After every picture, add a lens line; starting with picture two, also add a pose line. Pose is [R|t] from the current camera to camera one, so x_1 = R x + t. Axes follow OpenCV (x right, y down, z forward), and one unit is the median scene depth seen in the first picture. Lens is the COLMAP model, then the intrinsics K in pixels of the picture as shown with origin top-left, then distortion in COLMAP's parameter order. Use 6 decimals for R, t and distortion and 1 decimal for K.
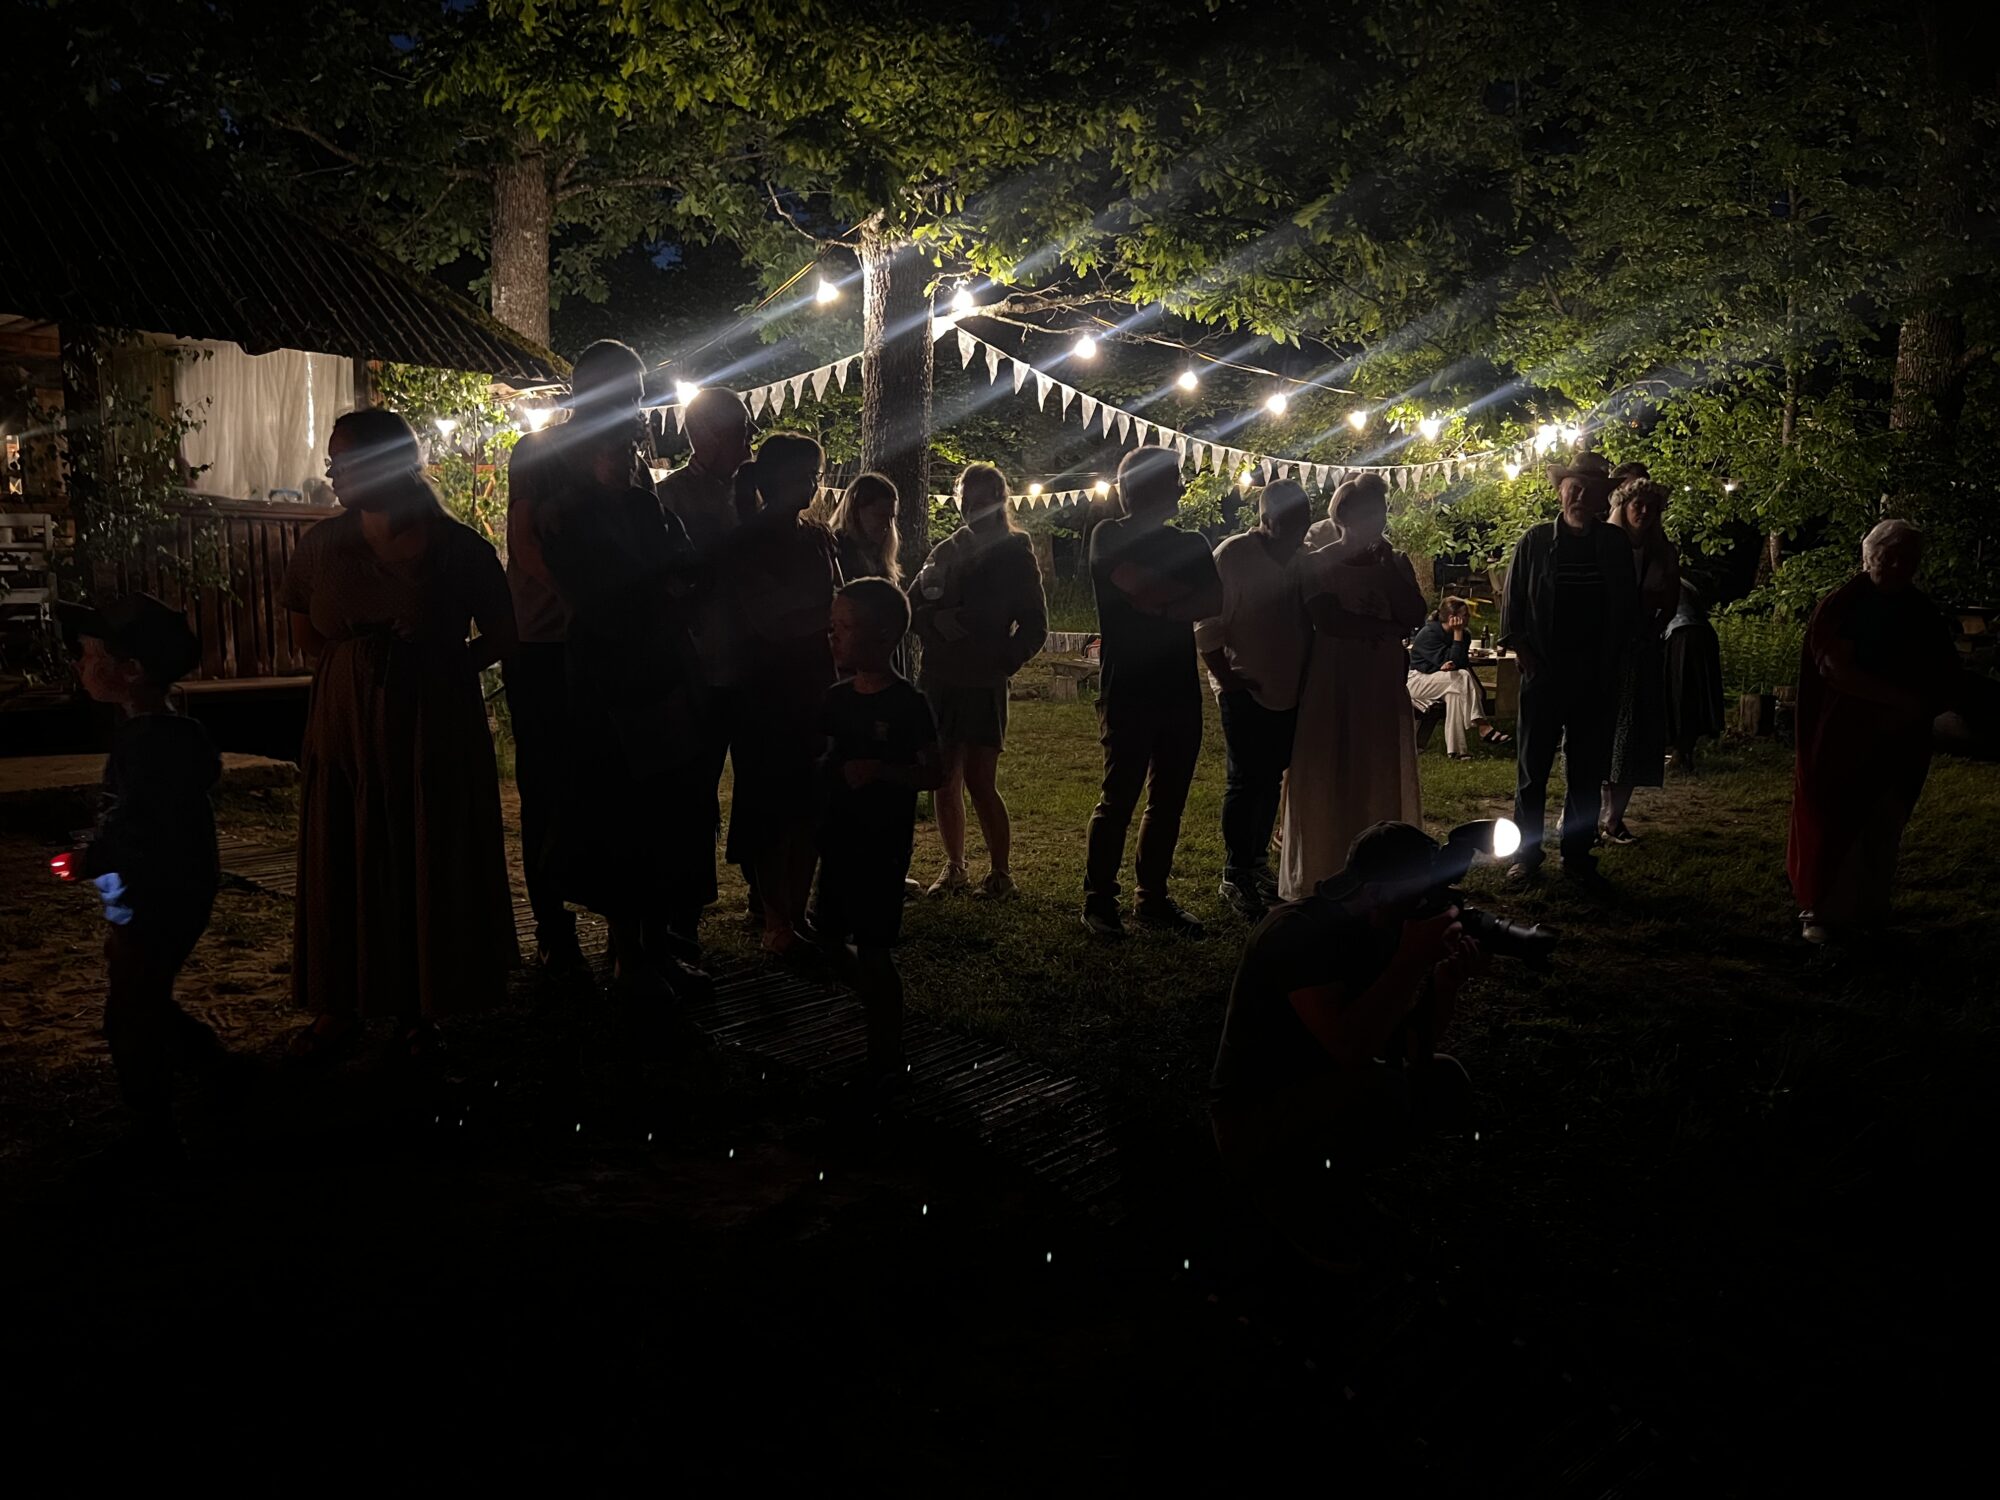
lens RADIAL K [[1480.2, 0, 989.2], [0, 1480.2, 754.1], [0, 0, 1]] dist [0.051320, -0.057073]
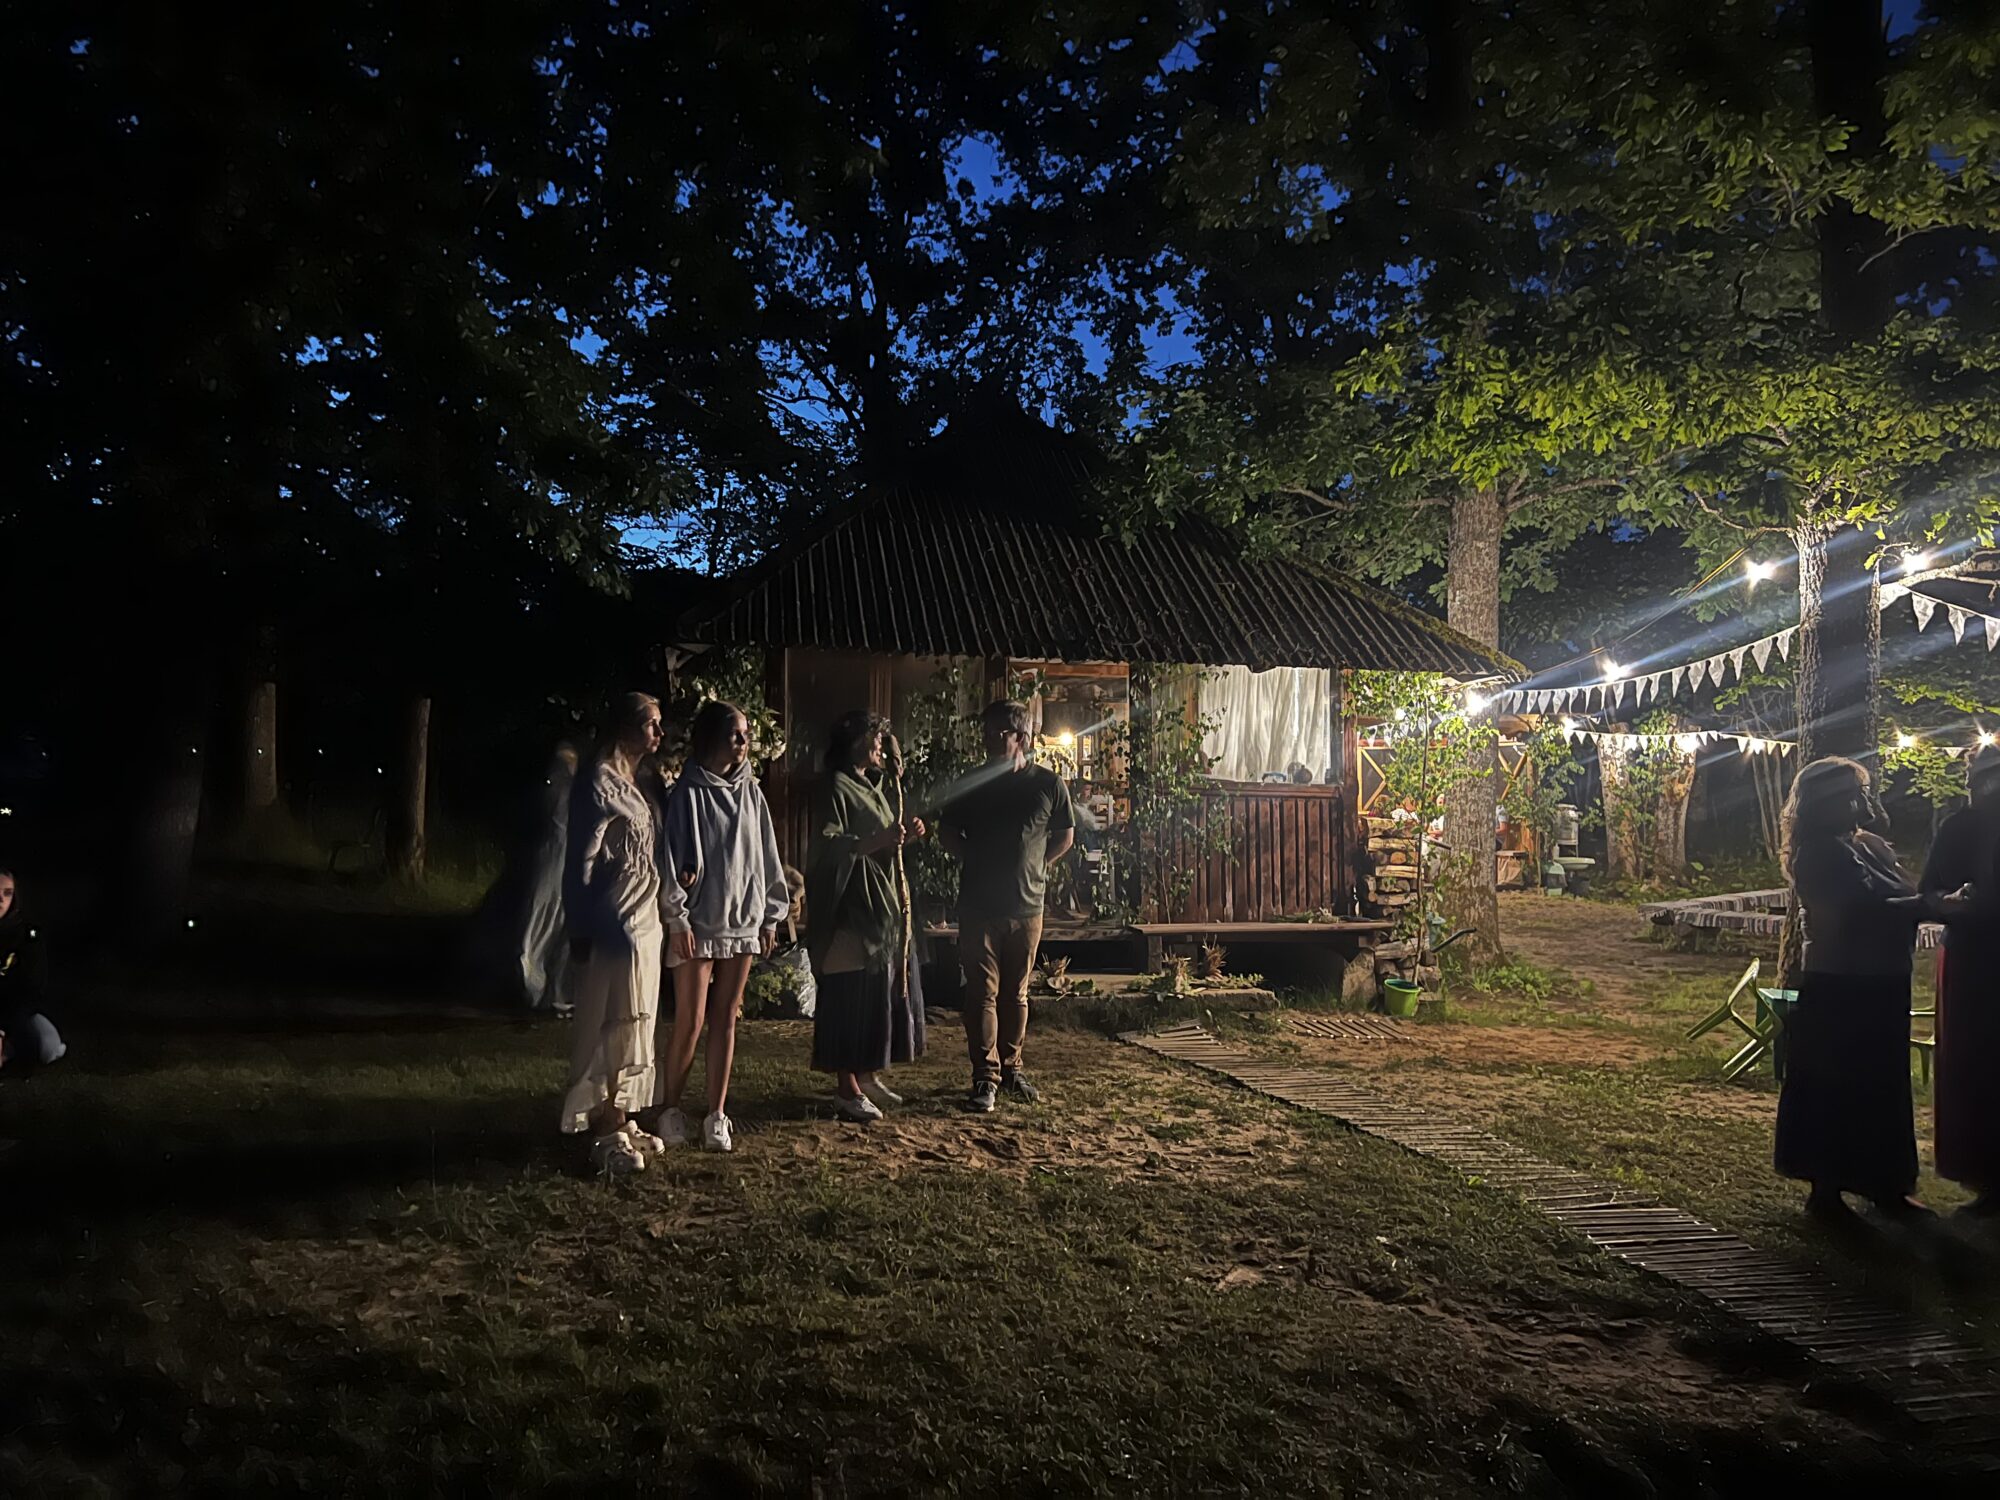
lens RADIAL K [[1480.2, 0, 985.8], [0, 1480.2, 768.5], [0, 0, 1]] dist [0.051320, -0.057073]
pose [[0.810154, -0.027544, -0.585569, 0.061050], [-0.069268, 0.987400, -0.142279, 0.012688], [0.582110, 0.155829, 0.798038, -0.134777]]
